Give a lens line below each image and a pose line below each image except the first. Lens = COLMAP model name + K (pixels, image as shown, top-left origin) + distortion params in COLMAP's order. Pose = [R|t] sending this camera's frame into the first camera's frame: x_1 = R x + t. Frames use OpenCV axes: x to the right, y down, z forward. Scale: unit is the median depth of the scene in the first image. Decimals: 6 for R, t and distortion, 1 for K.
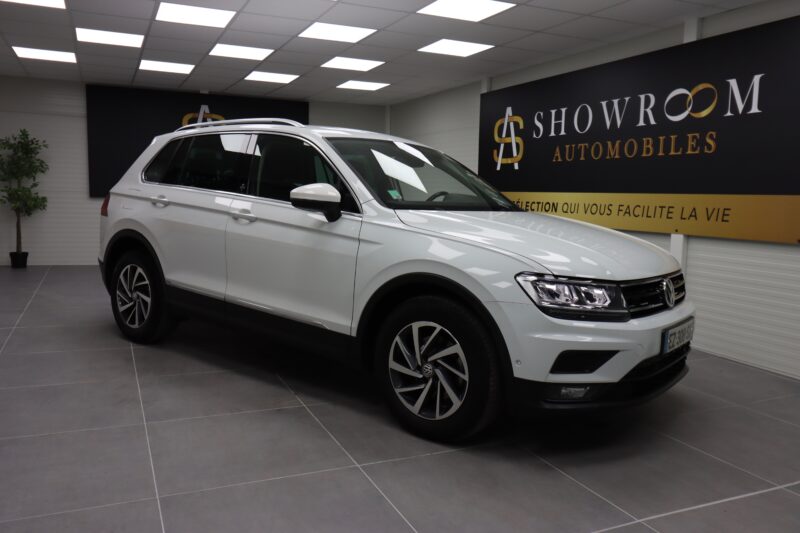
lens RADIAL K [[639.2, 0, 411.0], [0, 639.2, 250.9], [0, 0, 1]] dist [0.100829, 0.012360]
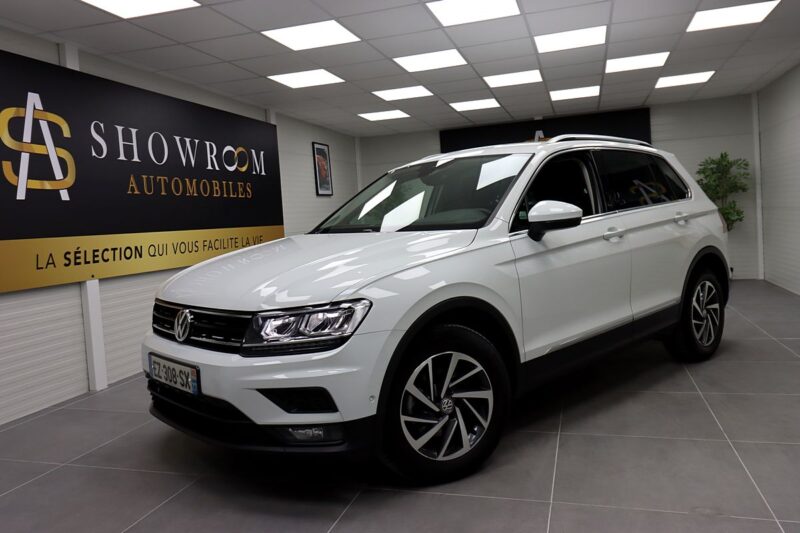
lens RADIAL K [[628.5, 0, 414.9], [0, 628.5, 258.1], [0, 0, 1]] dist [0.003075, 0.003441]
pose [[-0.751212, -0.012774, 0.659938, -0.541785], [0.108825, 0.983734, 0.142917, -0.135906], [-0.651028, 0.179178, -0.737602, 1.373499]]
